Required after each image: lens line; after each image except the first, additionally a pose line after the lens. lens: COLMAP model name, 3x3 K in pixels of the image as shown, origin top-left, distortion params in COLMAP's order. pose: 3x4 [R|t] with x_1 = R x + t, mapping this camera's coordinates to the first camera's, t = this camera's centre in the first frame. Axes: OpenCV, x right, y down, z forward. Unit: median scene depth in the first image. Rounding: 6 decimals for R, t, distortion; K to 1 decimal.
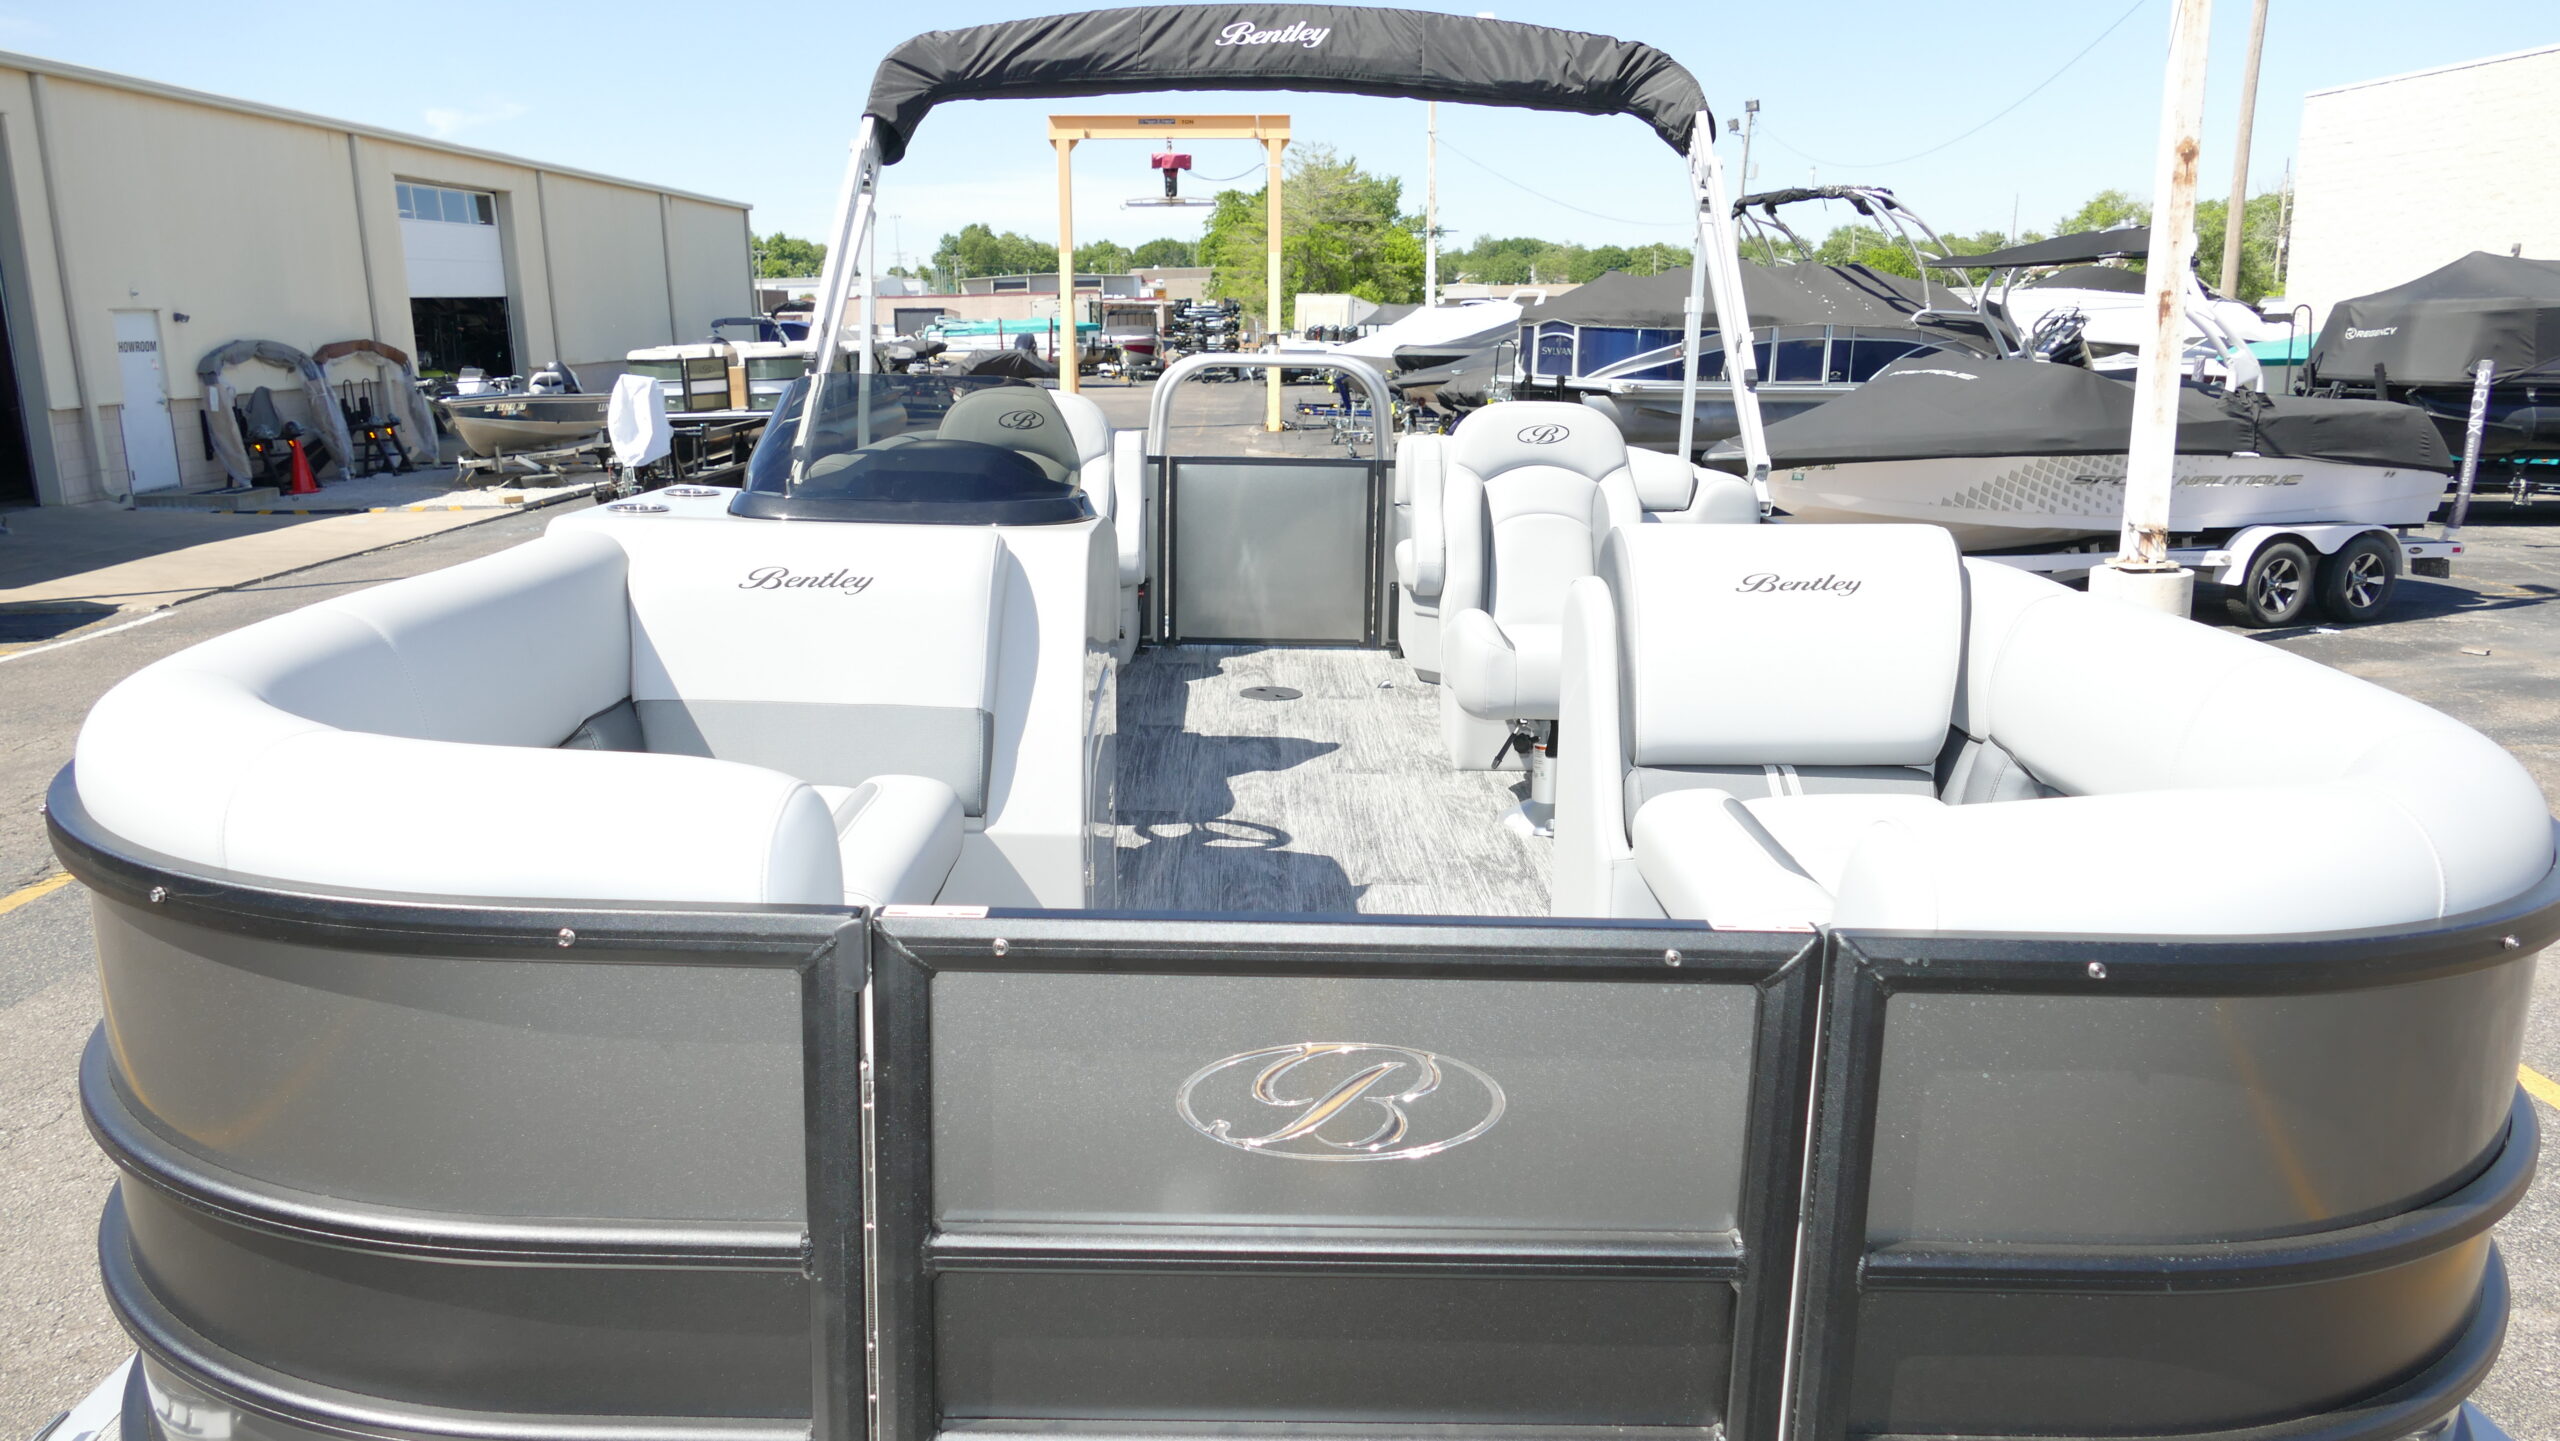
lens RADIAL K [[1834.1, 0, 1272.9], [0, 1834.1, 721.0], [0, 0, 1]] dist [-0.013591, 0.005547]
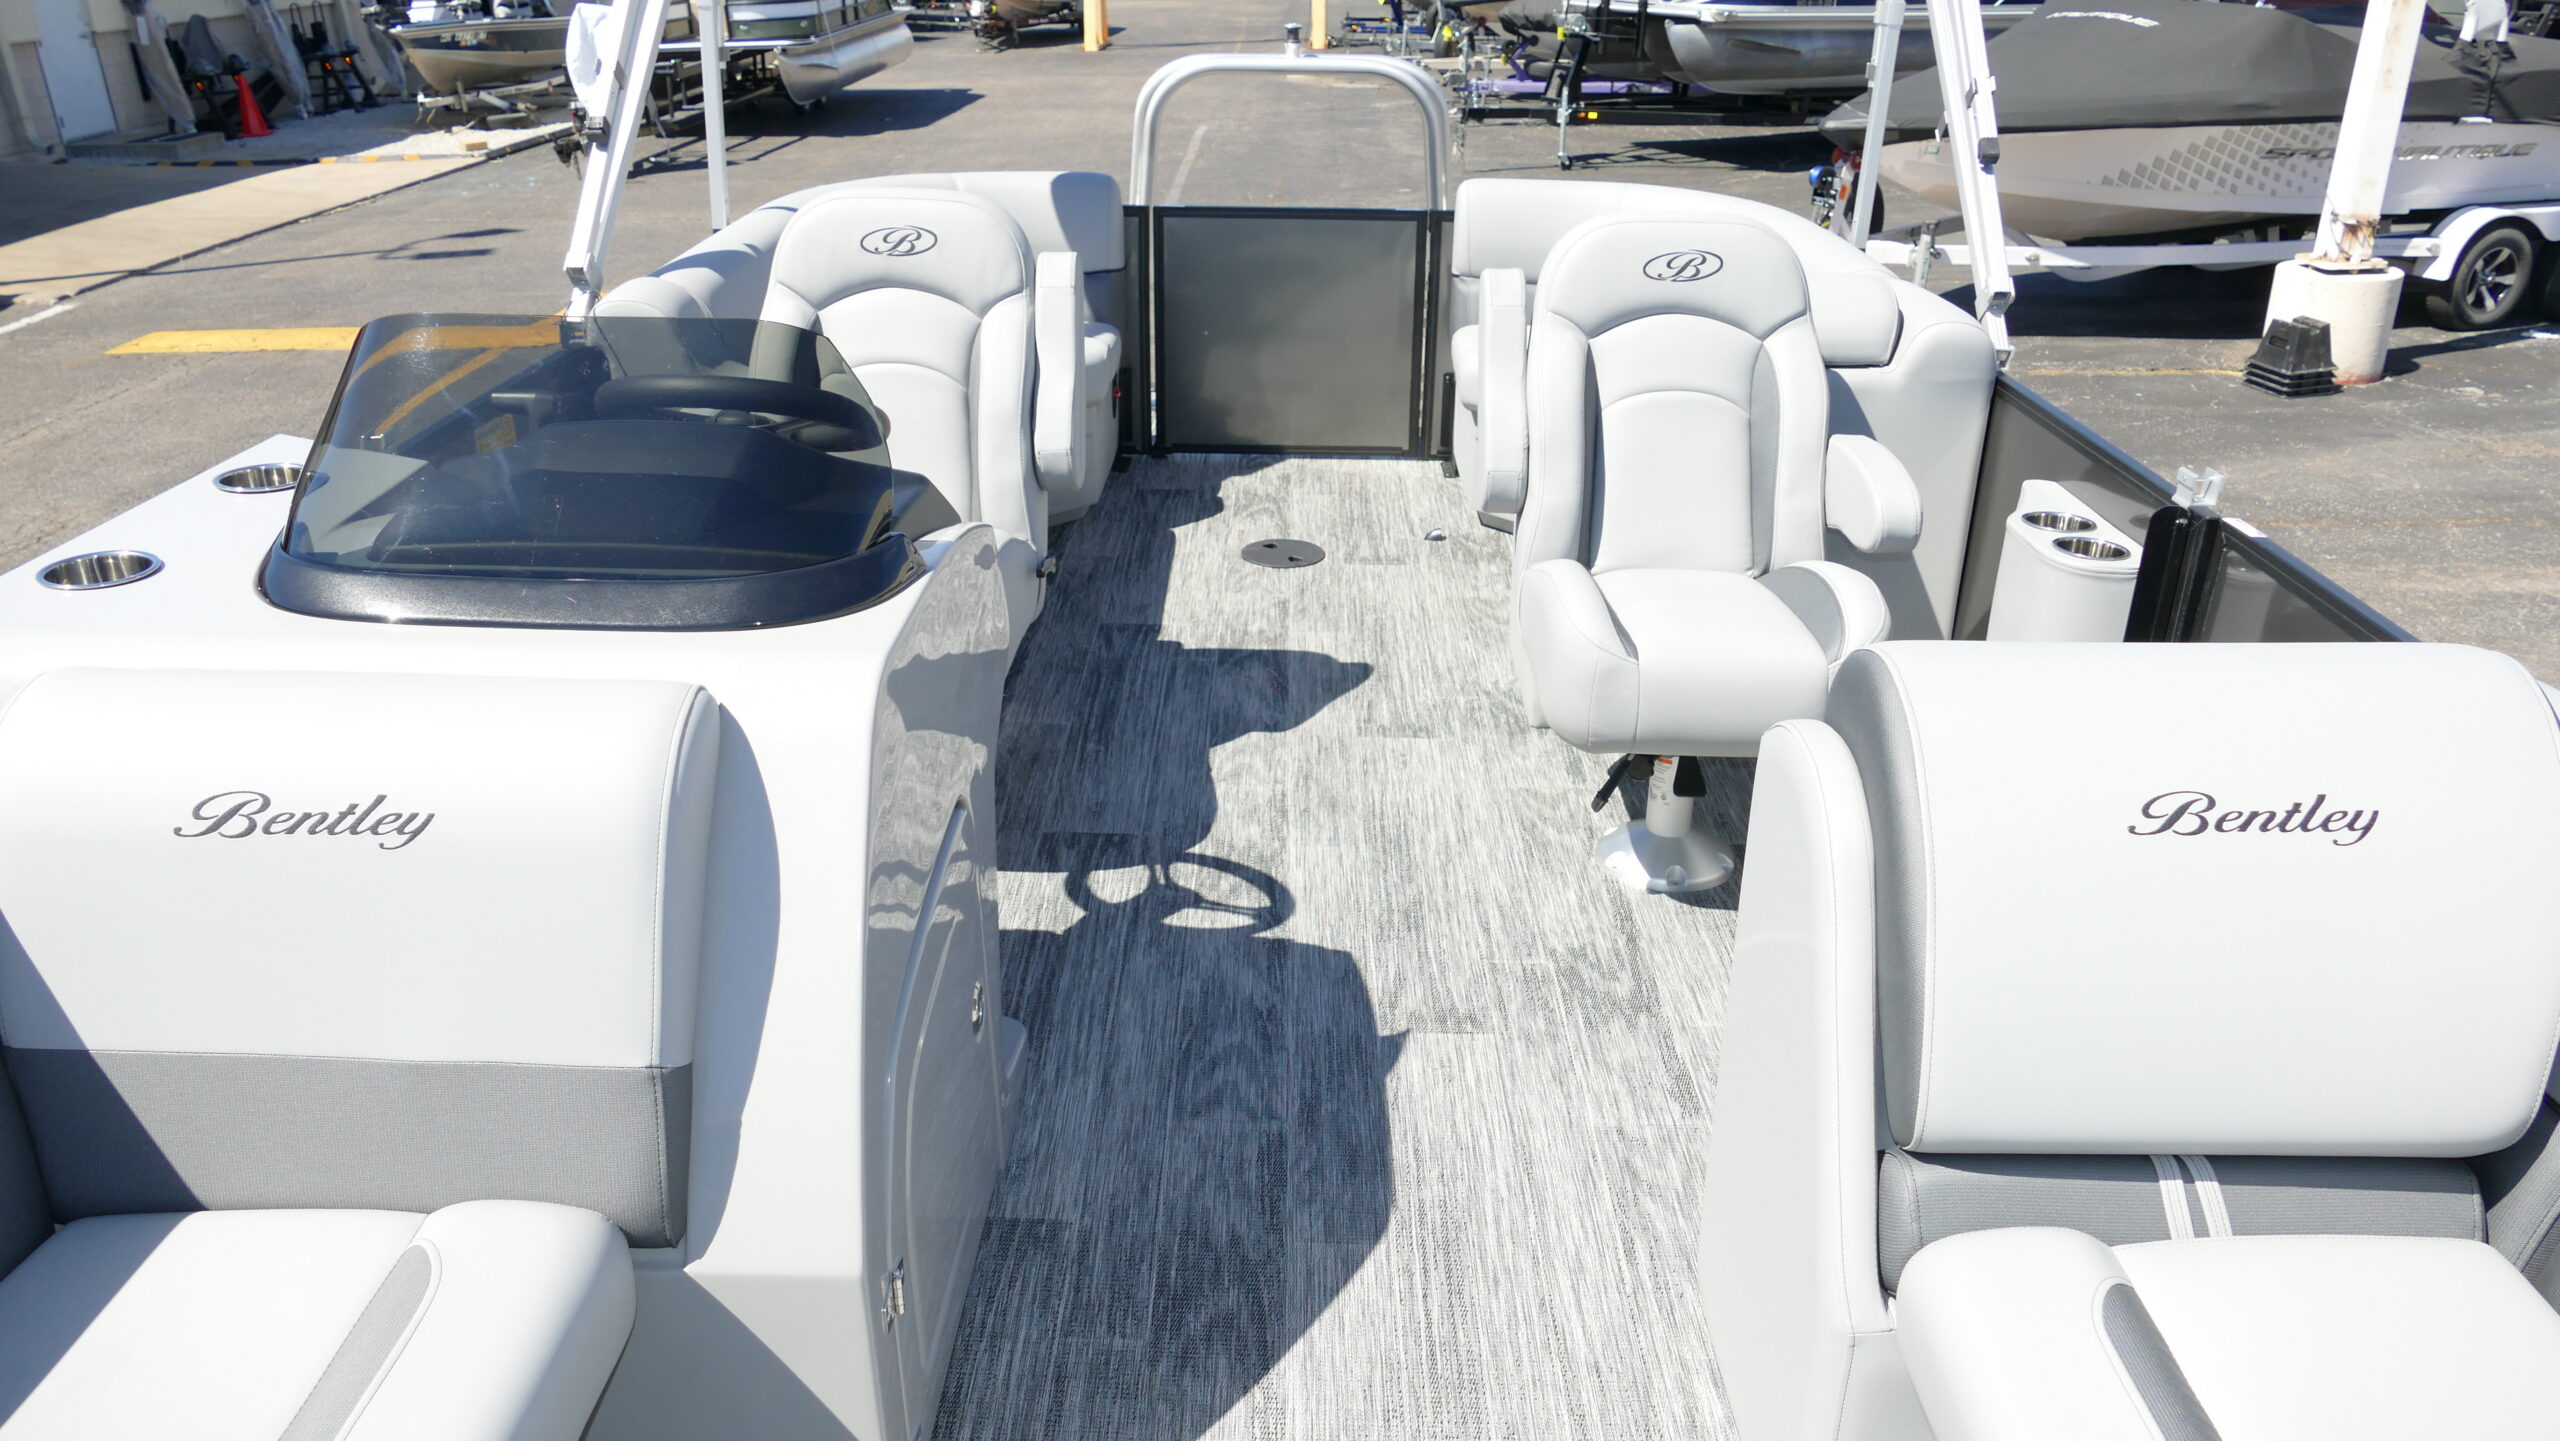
lens RADIAL K [[1834.1, 0, 1265.8], [0, 1834.1, 713.8], [0, 0, 1]] dist [-0.013591, 0.005547]
pose [[0.999588, 0.006017, -0.028077, 0.012198], [-0.000269, 0.979722, 0.200362, -0.090354], [0.028713, -0.200272, 0.979320, 0.222377]]
